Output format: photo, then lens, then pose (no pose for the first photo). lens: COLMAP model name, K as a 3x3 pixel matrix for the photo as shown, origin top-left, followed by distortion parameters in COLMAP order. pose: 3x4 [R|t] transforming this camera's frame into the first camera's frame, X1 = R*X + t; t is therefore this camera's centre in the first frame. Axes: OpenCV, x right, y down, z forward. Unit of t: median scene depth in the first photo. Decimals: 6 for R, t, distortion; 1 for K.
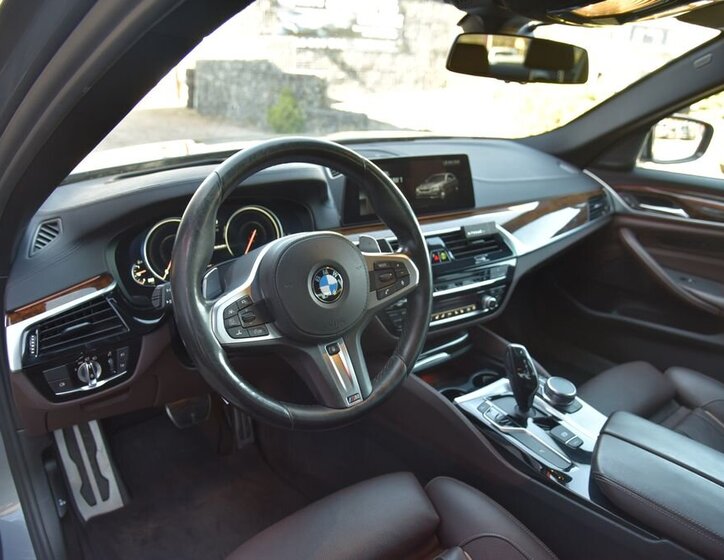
lens RADIAL K [[584.0, 0, 362.0], [0, 584.0, 280.0], [0, 0, 1]] dist [-0.005875, -0.002176]
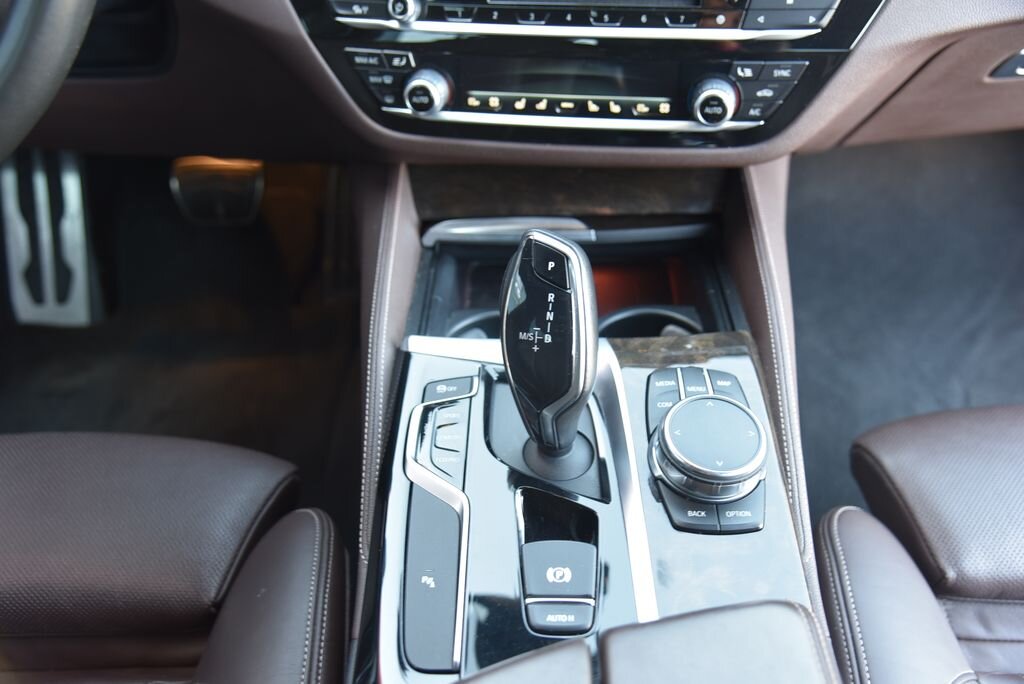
lens RADIAL K [[1063.4, 0, 520.1], [0, 1063.4, 359.8], [0, 0, 1]] dist [0.054651, 0.021582]
pose [[0.766114, 0.352753, -0.537247, 0.493104], [-0.178449, 0.919798, 0.349466, -0.015632], [0.617435, -0.171860, 0.767619, 0.478978]]
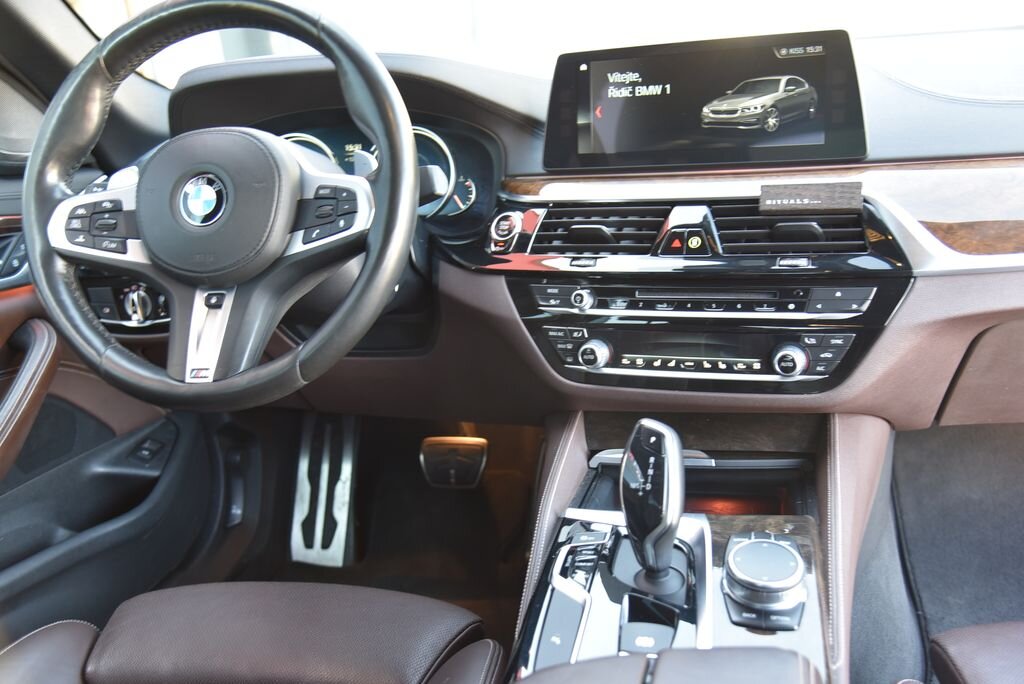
lens RADIAL K [[1102.9, 0, 512.0], [0, 1102.9, 342.0], [0, 0, 1]] dist [0.174356, 0.016452]
pose [[0.599350, 0.149239, -0.786452, 0.759649], [-0.192342, 0.980533, 0.039485, 0.031699], [0.777035, 0.127603, 0.616388, 0.309903]]
